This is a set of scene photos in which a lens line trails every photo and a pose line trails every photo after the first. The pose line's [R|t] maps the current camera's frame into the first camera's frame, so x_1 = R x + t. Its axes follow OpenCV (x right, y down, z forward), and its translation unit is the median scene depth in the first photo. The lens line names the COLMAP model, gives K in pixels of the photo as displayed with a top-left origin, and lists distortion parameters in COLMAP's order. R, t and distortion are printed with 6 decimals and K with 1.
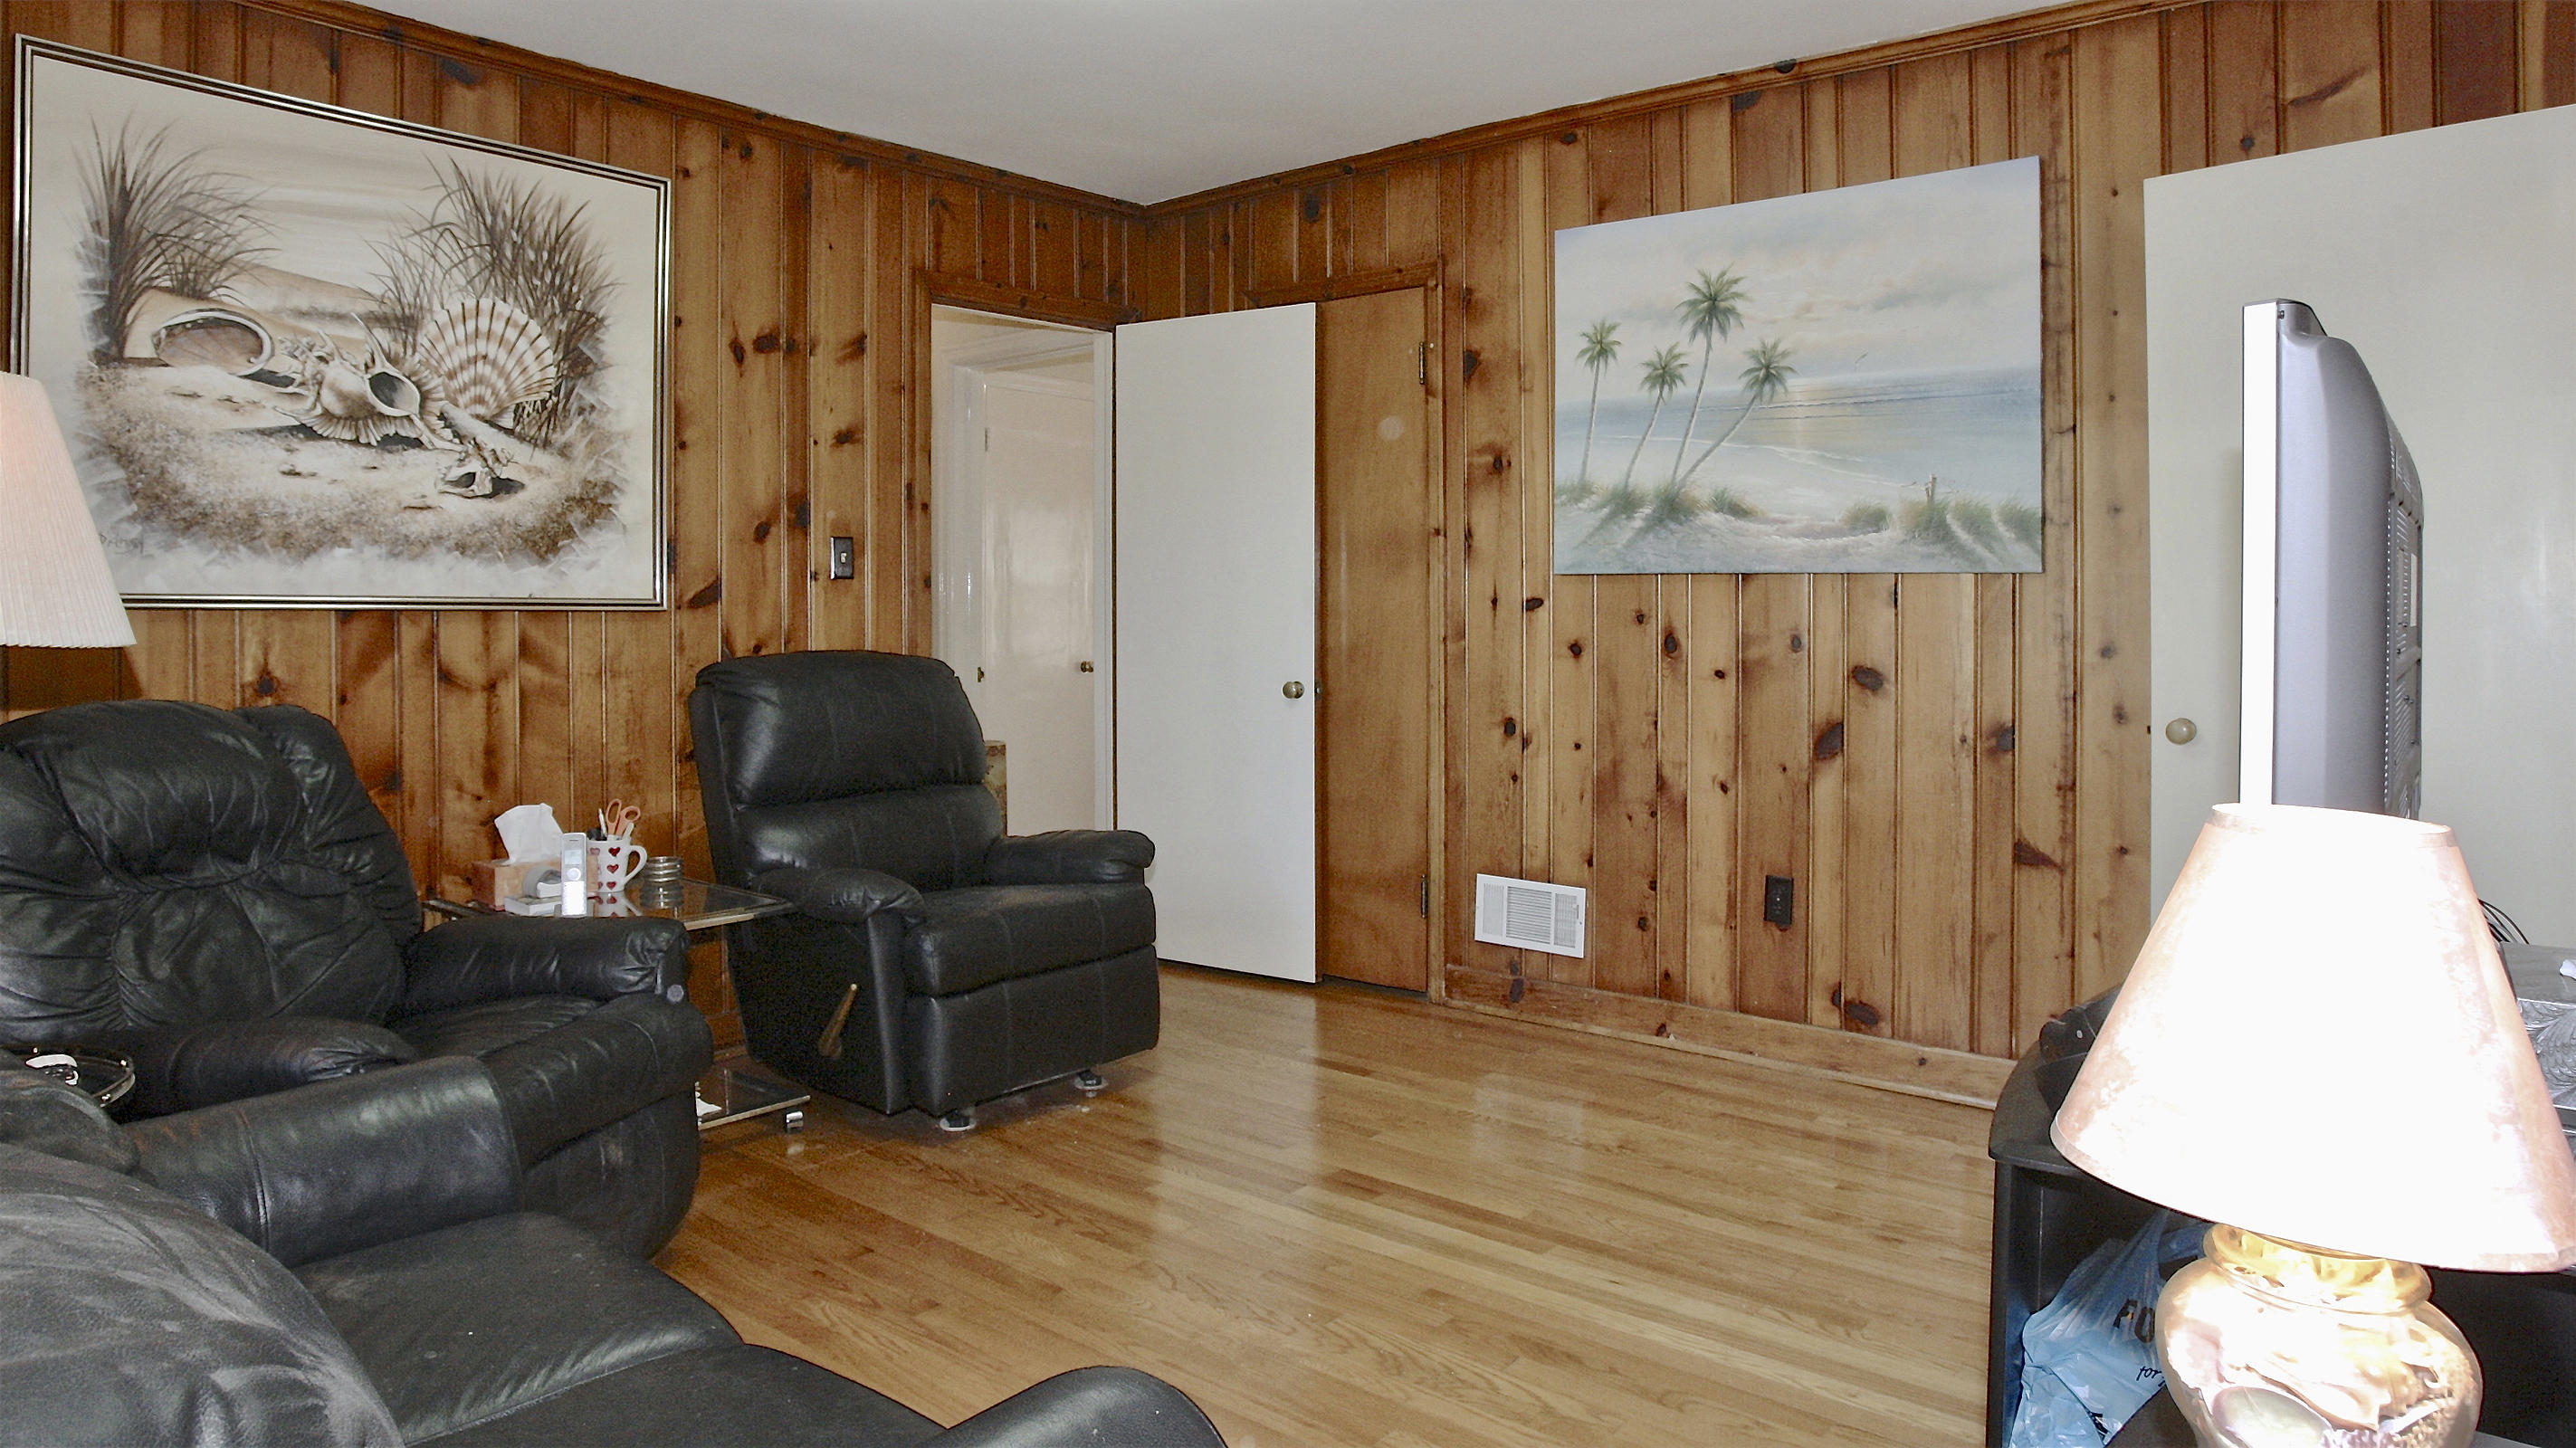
lens RADIAL K [[1550.2, 0, 1292.0], [0, 1550.2, 708.6], [0, 0, 1]] dist [-0.030683, 0.004655]
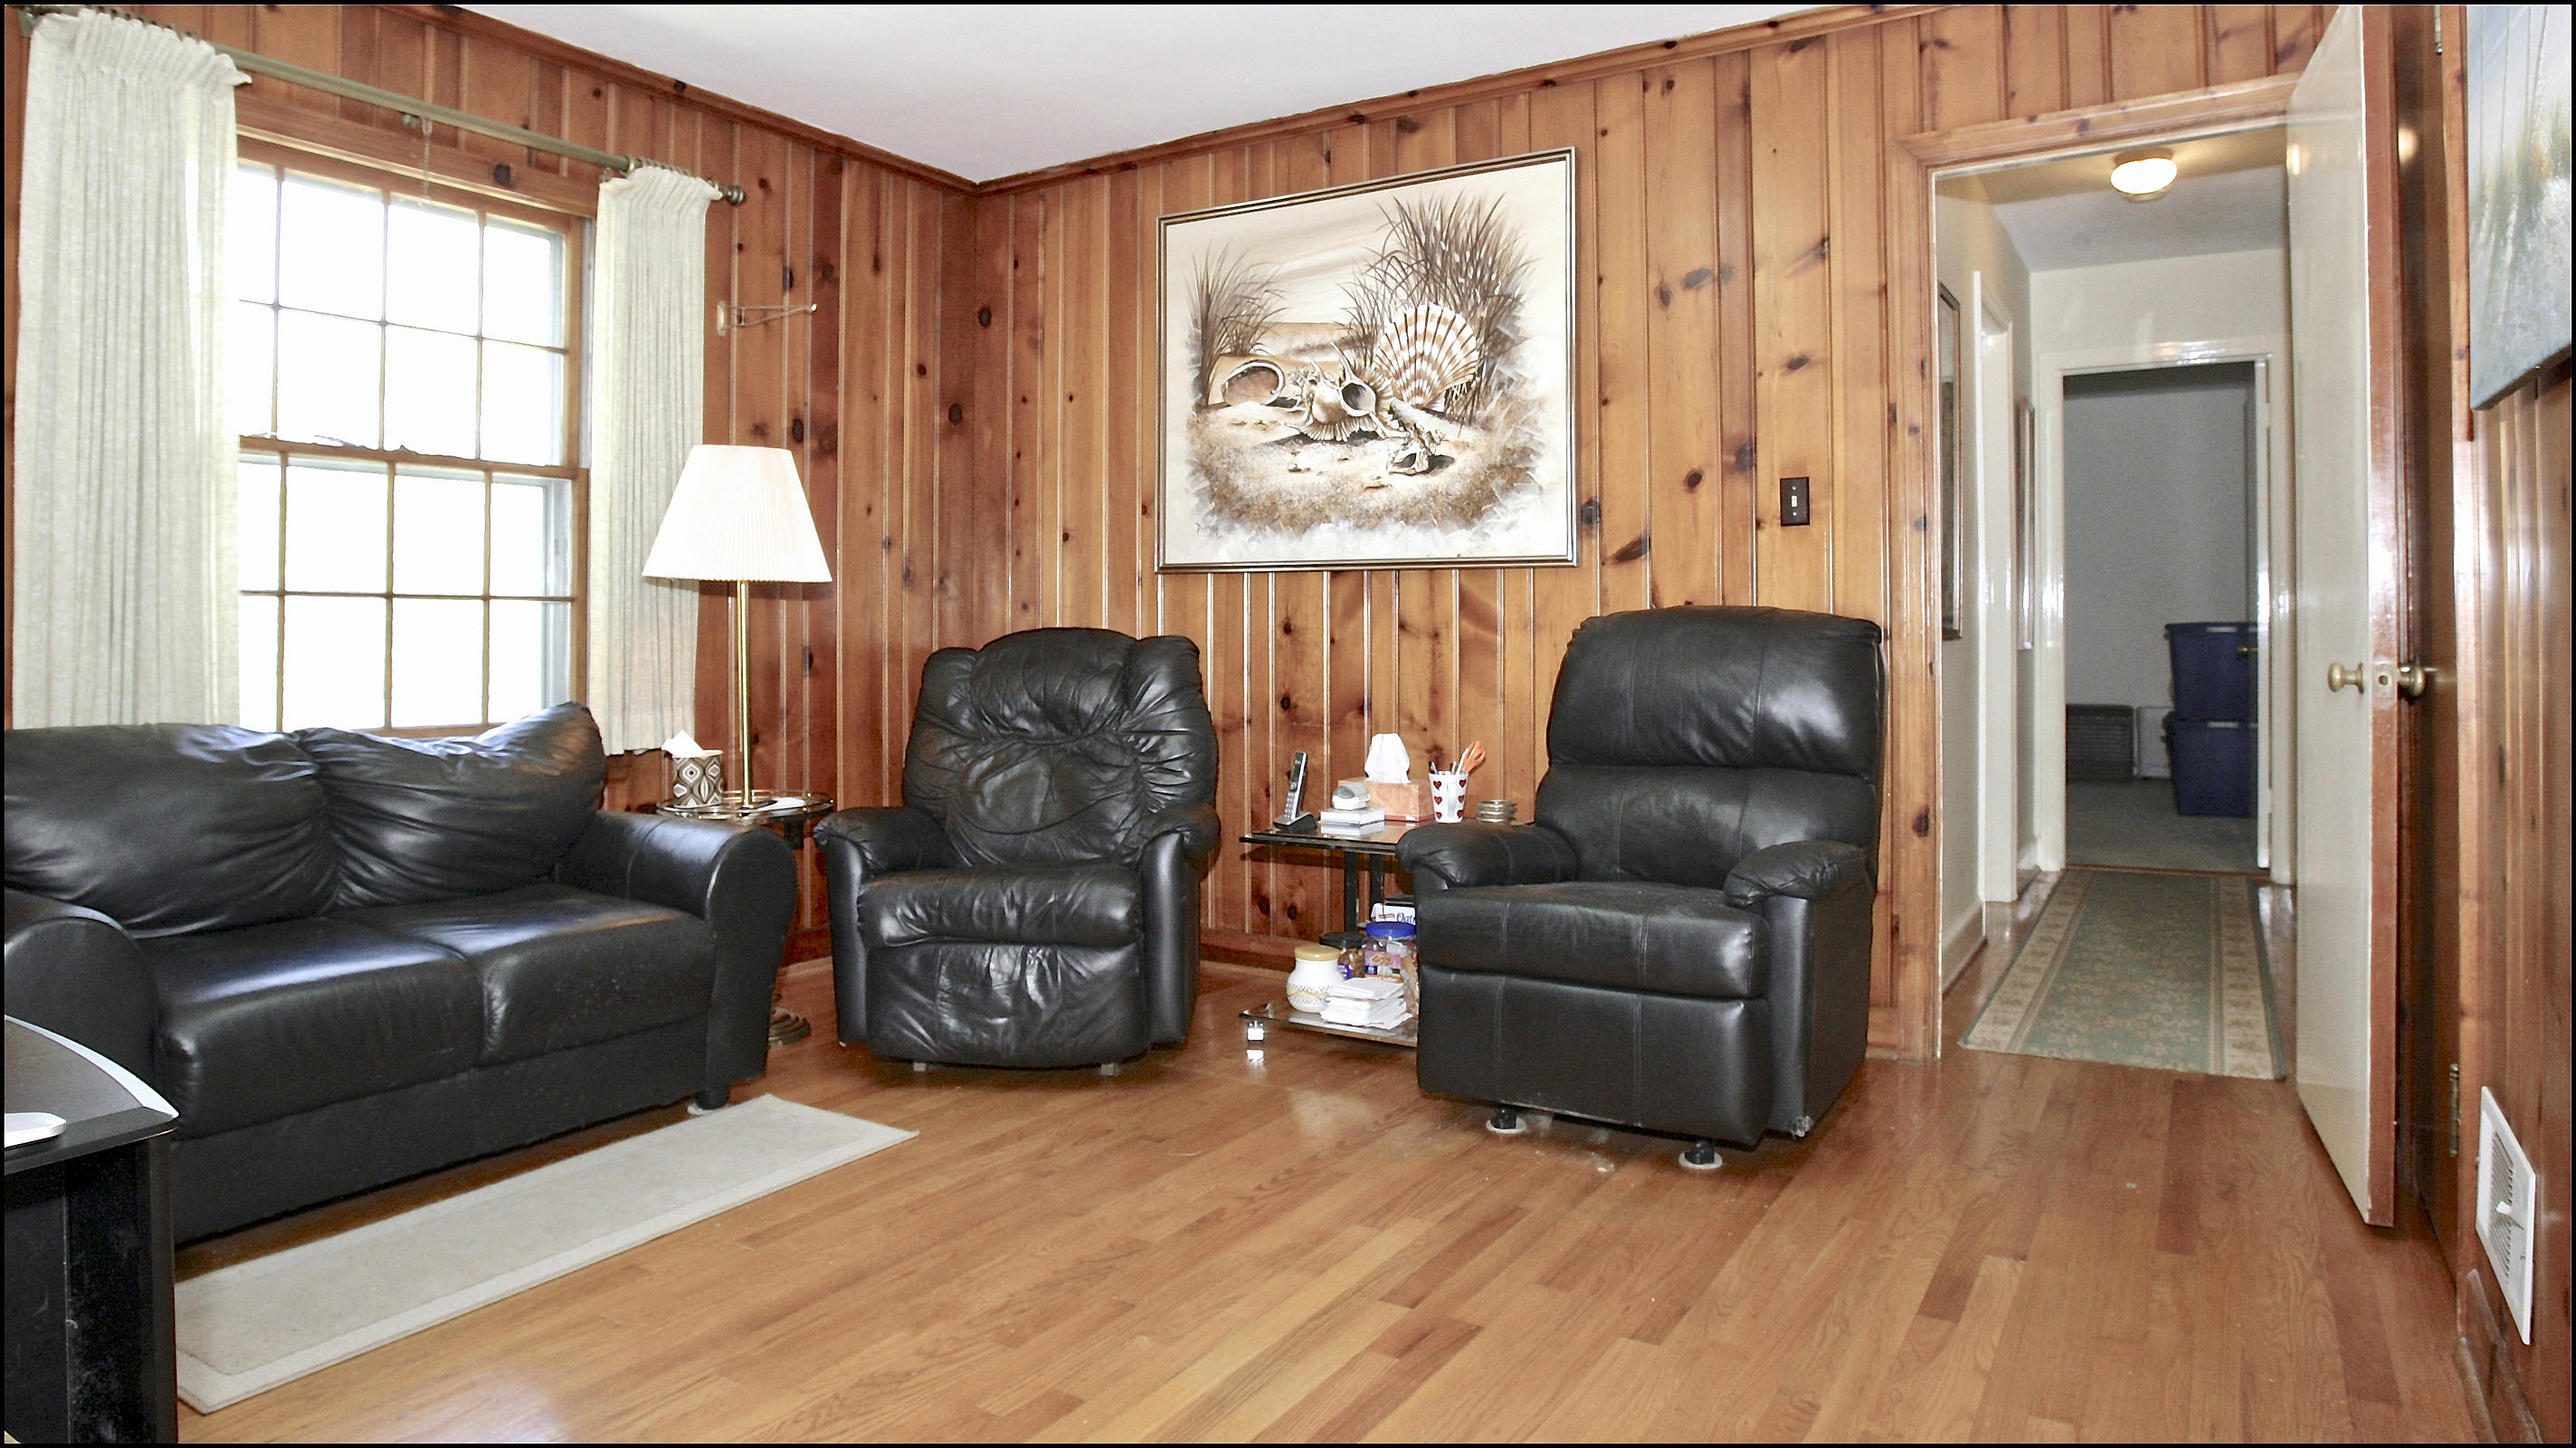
lens RADIAL K [[1550.5, 0, 1295.2], [0, 1550.5, 665.7], [0, 0, 1]] dist [-0.030683, 0.004655]
pose [[0.132759, 0.015266, -0.991031, 0.656187], [-0.068000, 0.997666, 0.006259, 0.009170], [0.988813, 0.066559, 0.133487, 0.770335]]
